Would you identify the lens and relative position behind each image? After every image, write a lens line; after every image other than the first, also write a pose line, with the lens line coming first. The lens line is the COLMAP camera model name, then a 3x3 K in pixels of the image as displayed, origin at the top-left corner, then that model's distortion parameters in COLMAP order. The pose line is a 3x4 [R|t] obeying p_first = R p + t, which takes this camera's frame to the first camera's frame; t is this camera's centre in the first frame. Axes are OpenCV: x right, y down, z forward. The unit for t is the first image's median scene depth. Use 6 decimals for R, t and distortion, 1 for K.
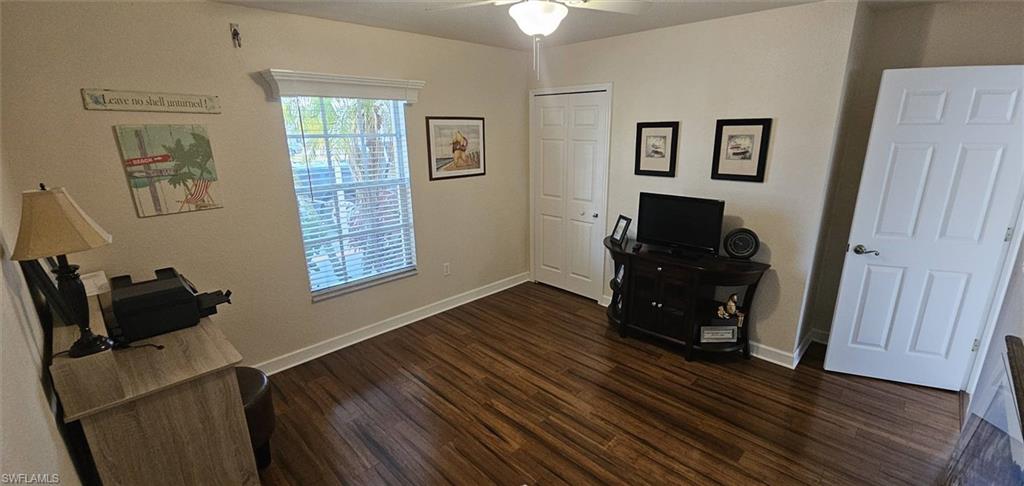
lens RADIAL K [[428.5, 0, 514.7], [0, 428.5, 245.5], [0, 0, 1]] dist [-0.001126, -0.000116]
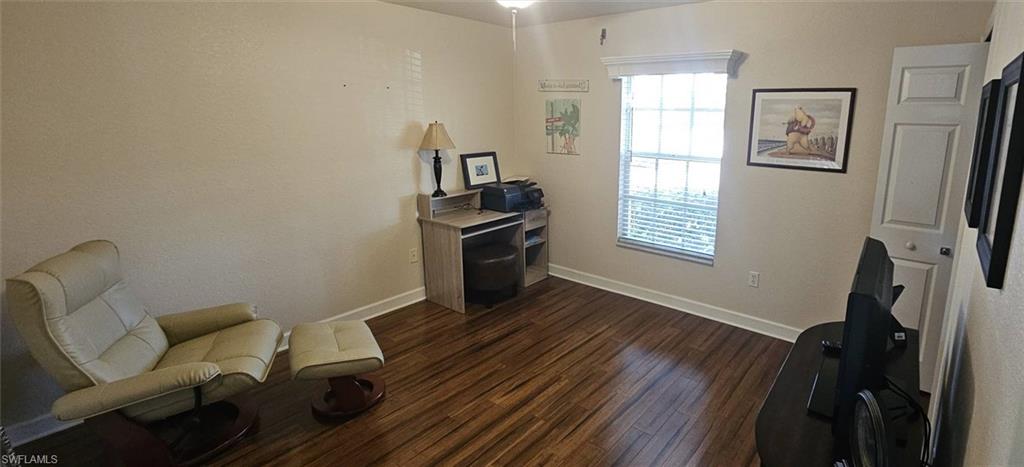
lens RADIAL K [[465.5, 0, 581.4], [0, 465.5, 195.0], [0, 0, 1]] dist [0.001086, 0.000005]
pose [[0.143050, 0.192489, -0.970816, 0.687400], [-0.272639, 0.950617, 0.148311, -0.152006], [0.951422, 0.243467, 0.188466, 0.574841]]
